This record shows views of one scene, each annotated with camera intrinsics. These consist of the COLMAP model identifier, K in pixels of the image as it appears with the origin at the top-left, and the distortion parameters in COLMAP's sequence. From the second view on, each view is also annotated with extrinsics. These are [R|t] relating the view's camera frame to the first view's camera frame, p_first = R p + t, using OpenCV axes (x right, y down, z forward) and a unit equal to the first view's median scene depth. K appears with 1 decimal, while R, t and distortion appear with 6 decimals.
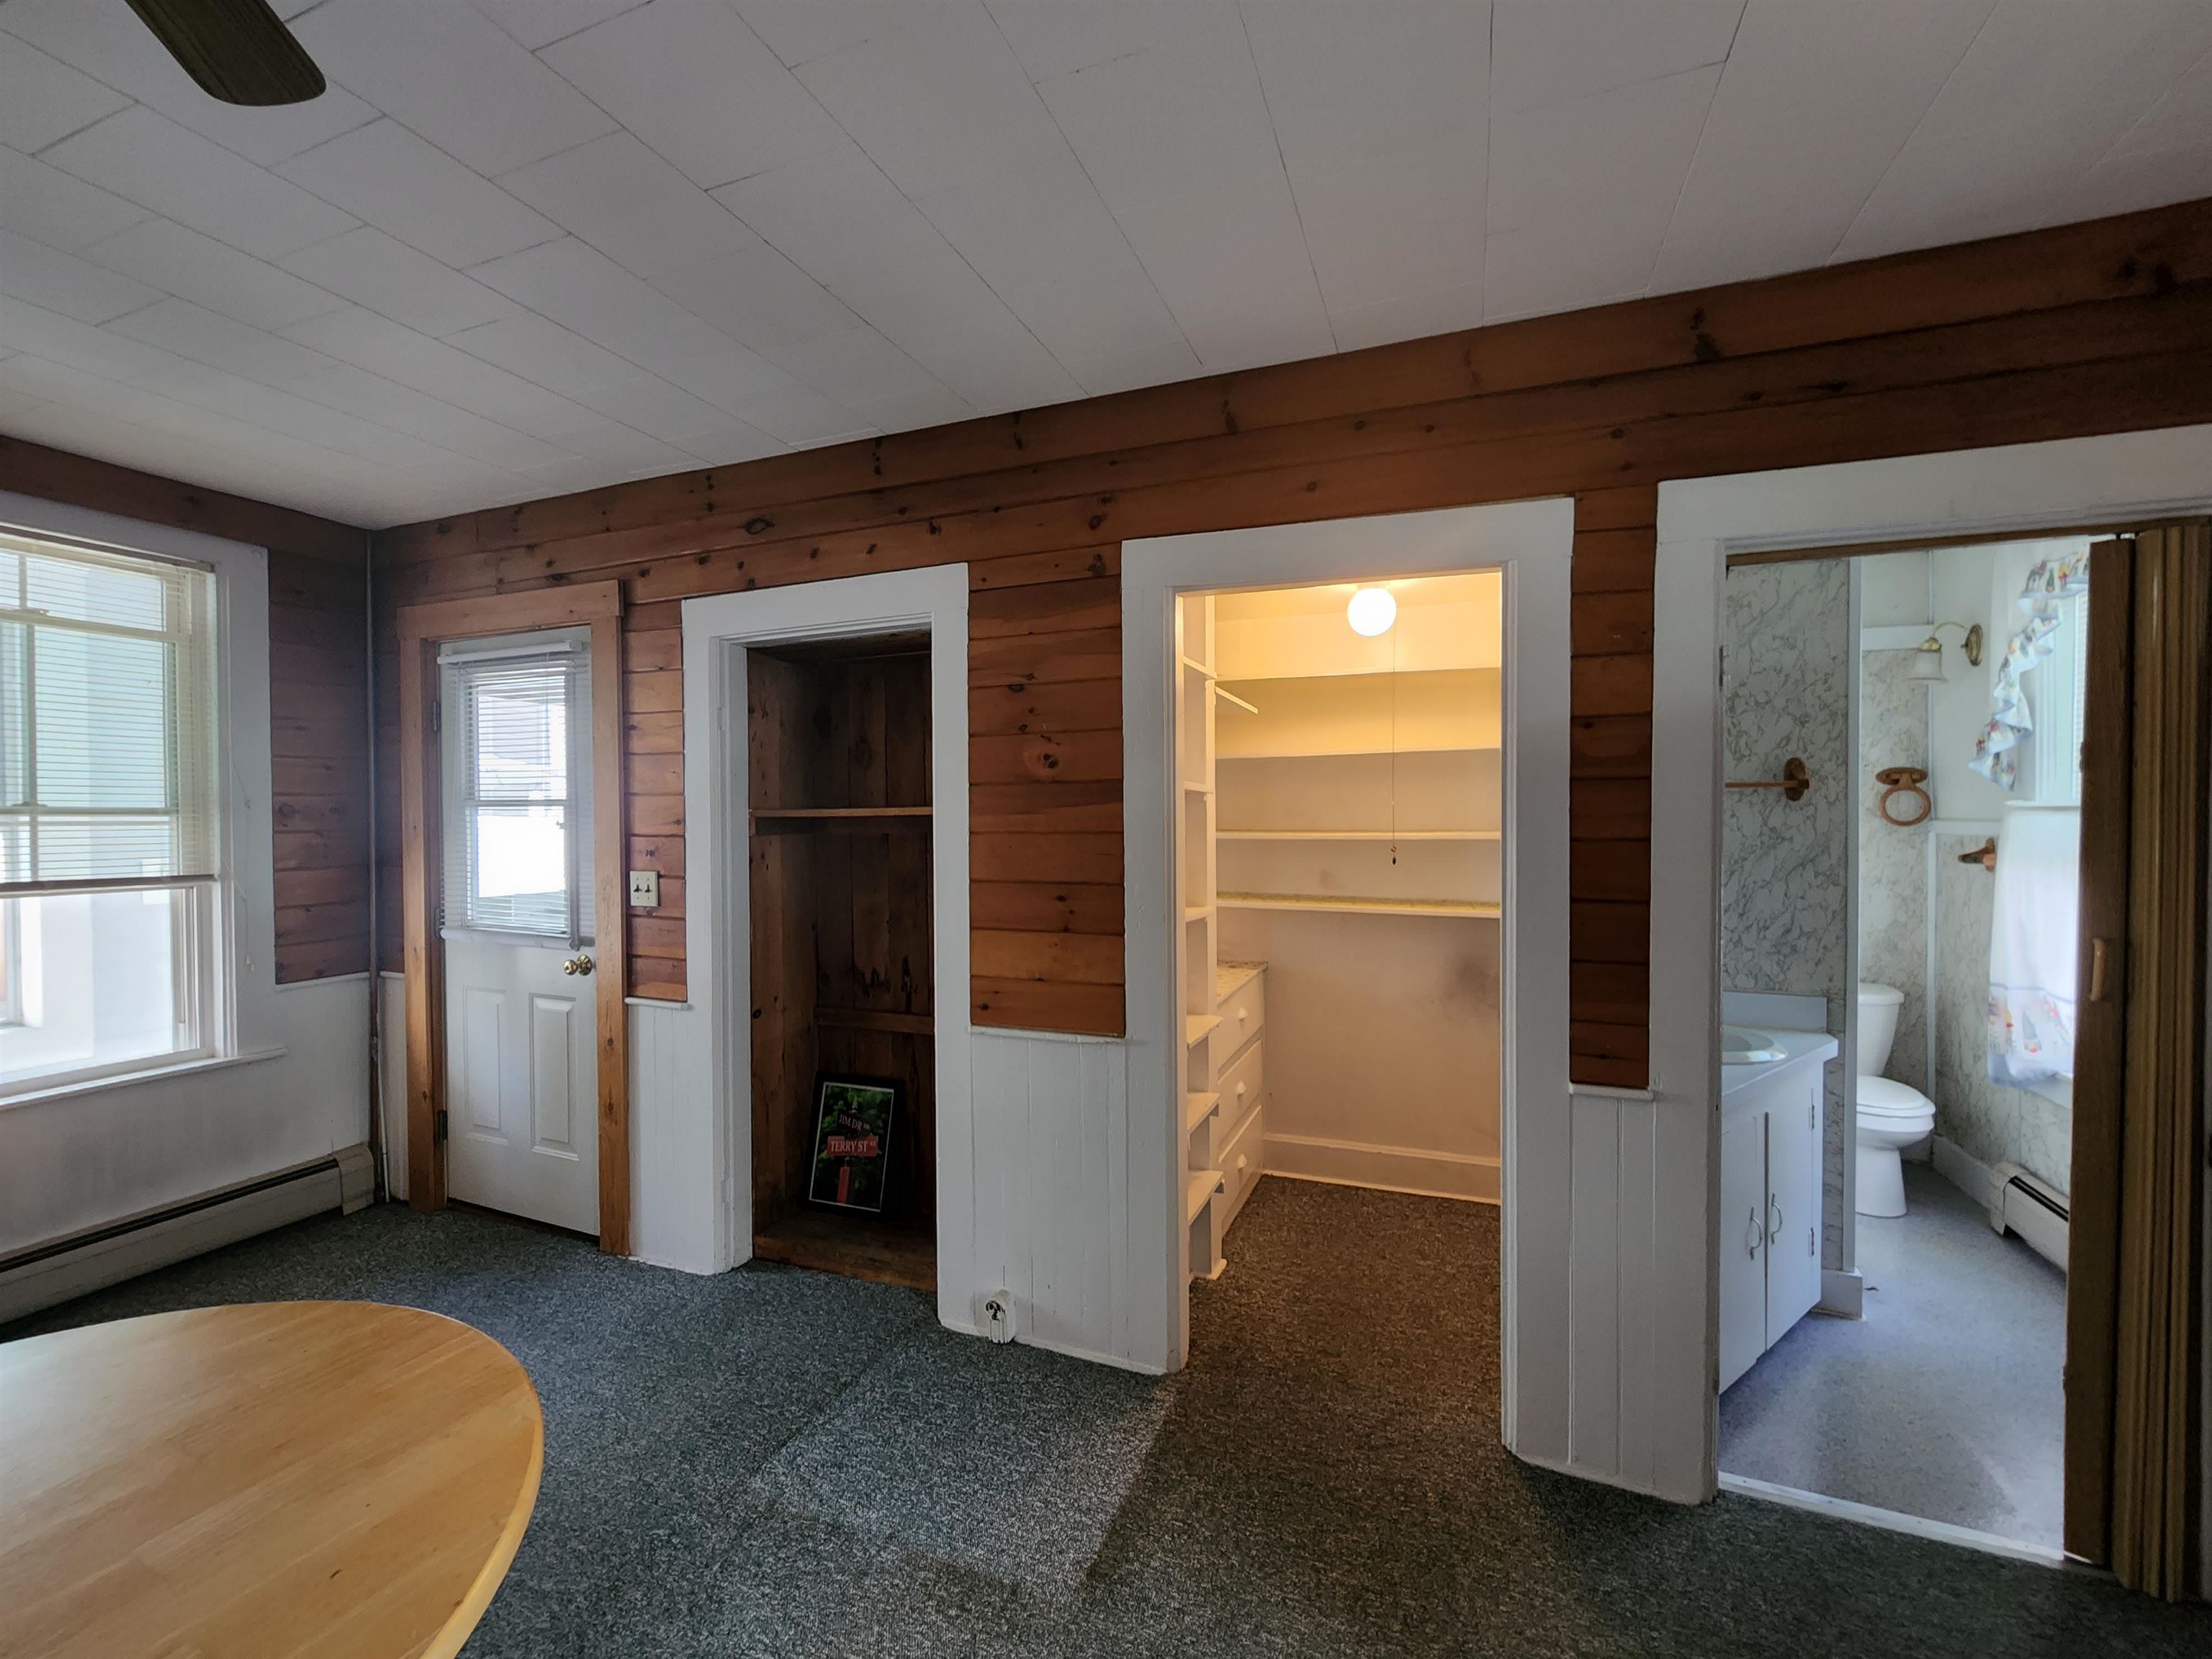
lens RADIAL K [[905.0, 0, 1099.8], [0, 905.0, 838.3], [0, 0, 1]] dist [-0.008563, 0.002032]
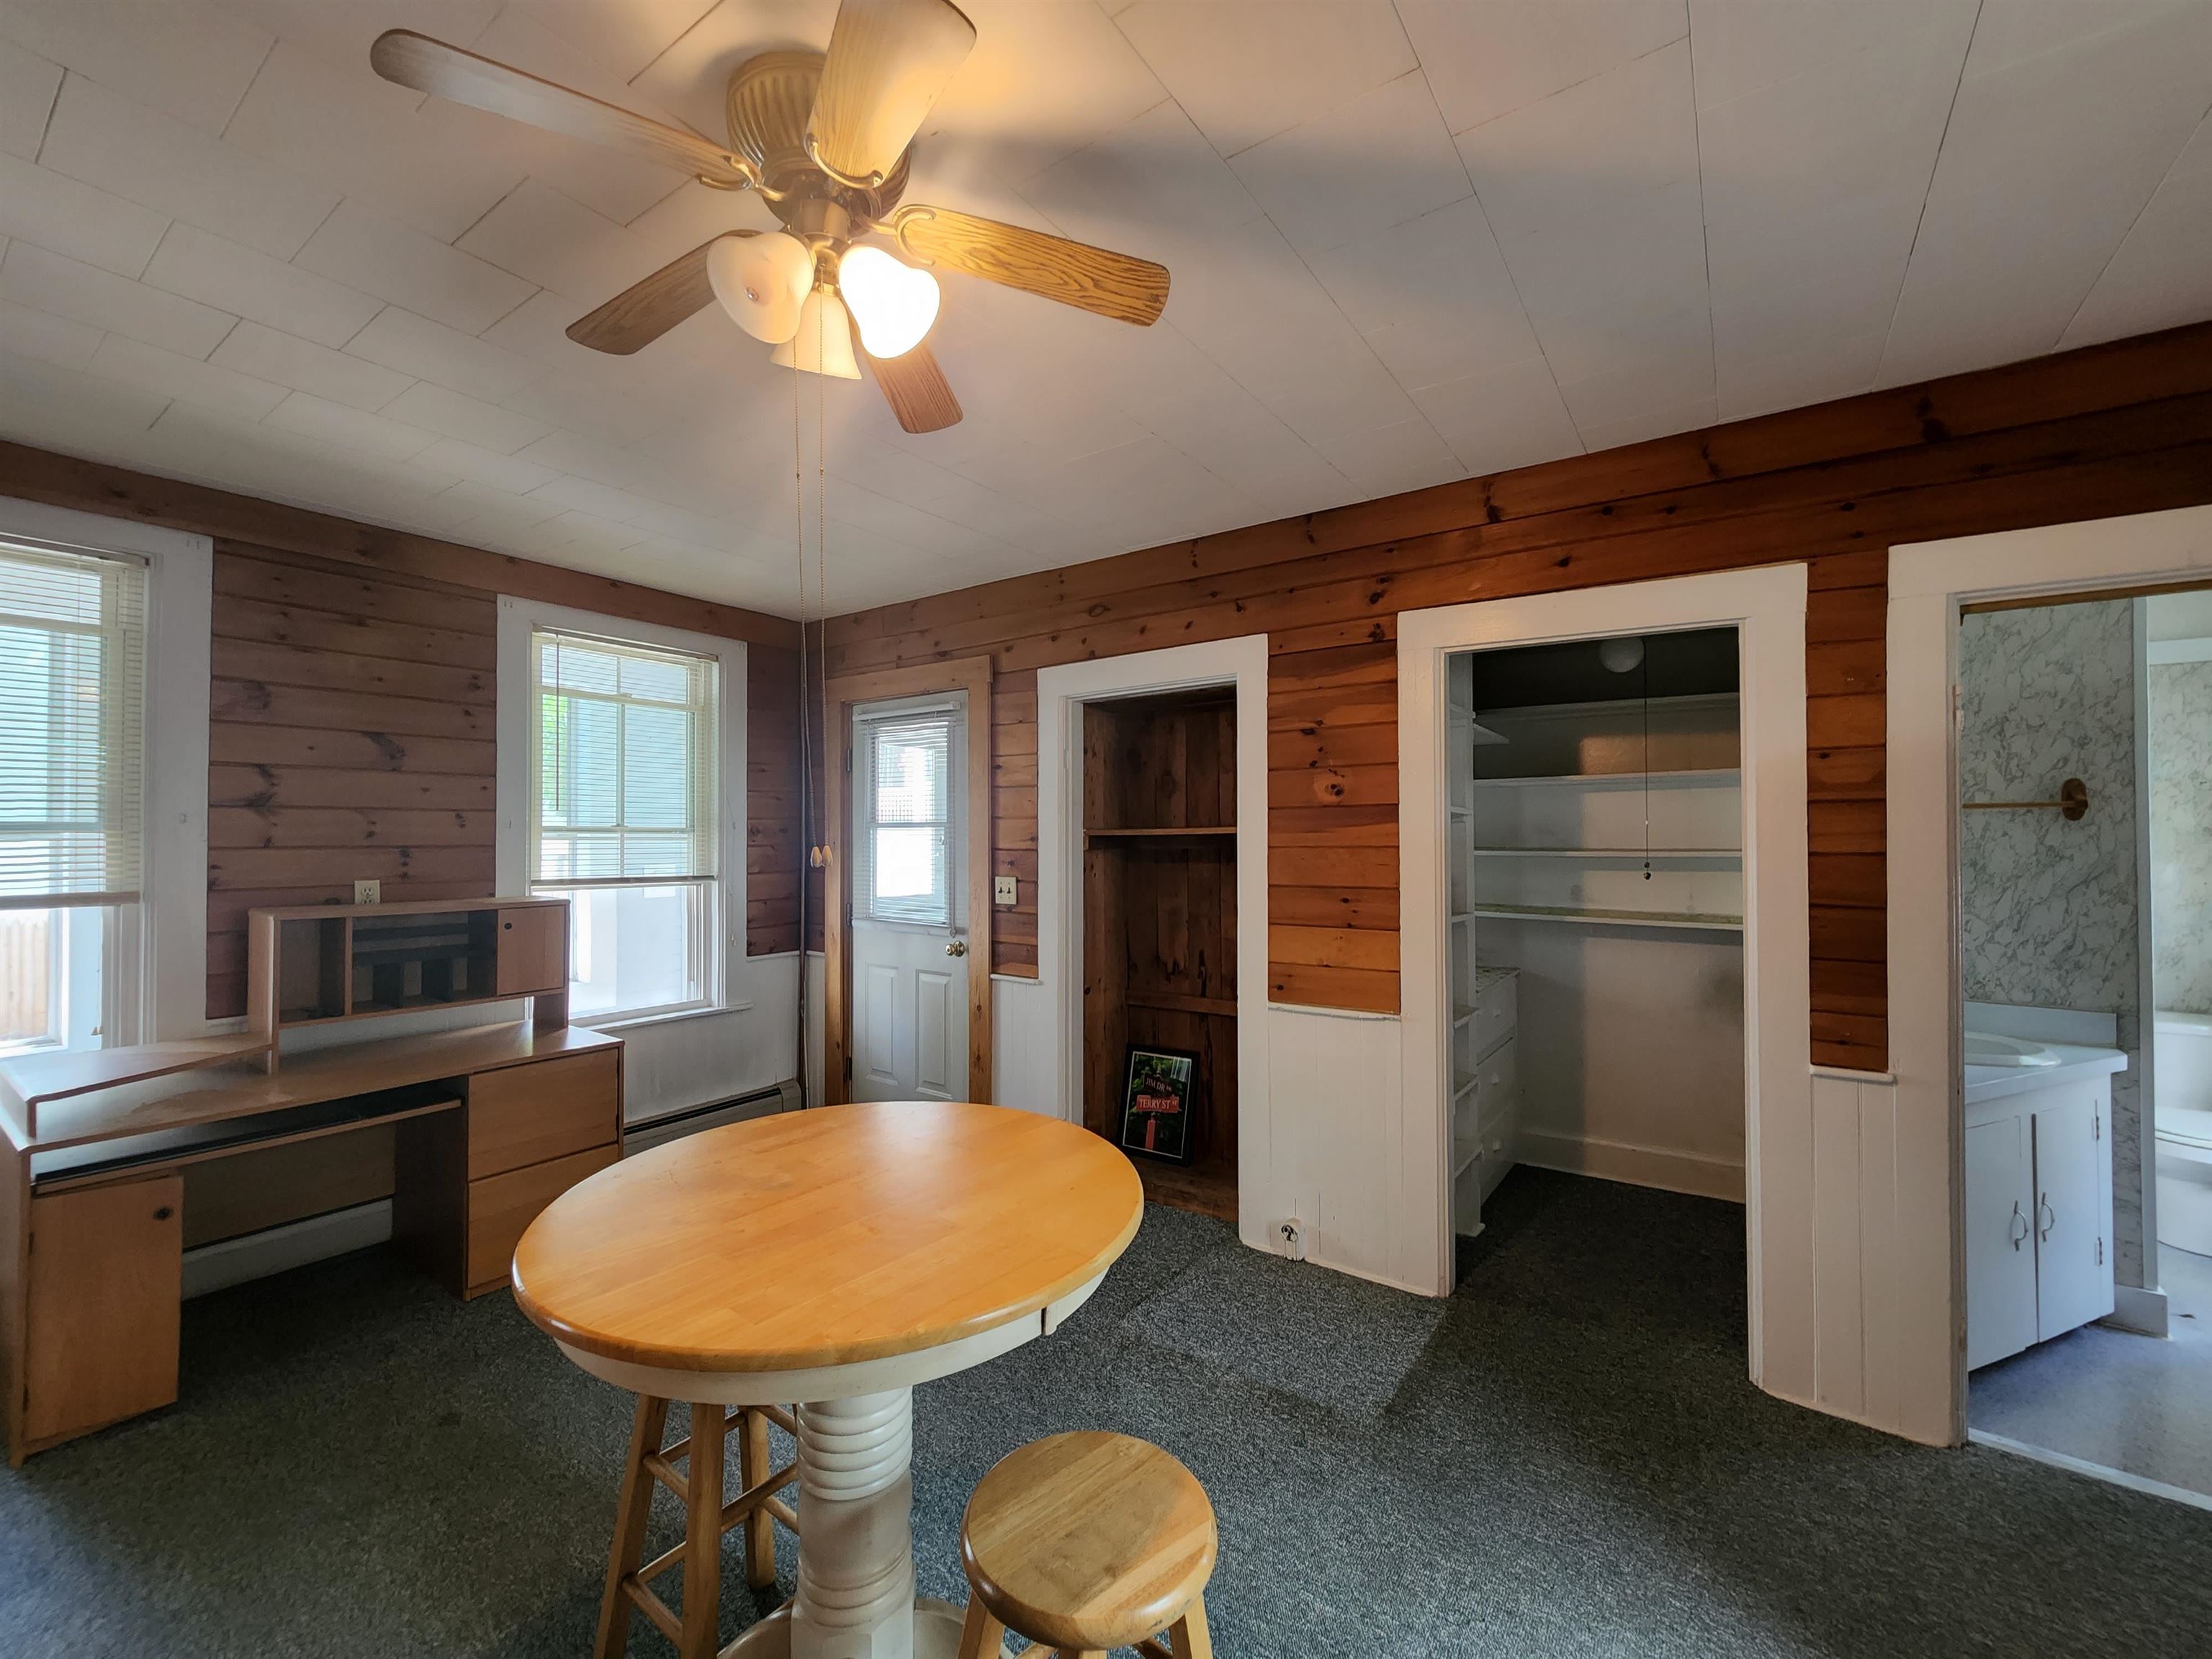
lens RADIAL K [[905.0, 0, 1106.7], [0, 905.0, 834.9], [0, 0, 1]] dist [-0.008563, 0.002032]
pose [[0.973085, 0.001092, -0.230443, -0.070581], [-0.007578, 0.999600, -0.027262, 0.011999], [0.230321, 0.028275, 0.972704, -0.262086]]
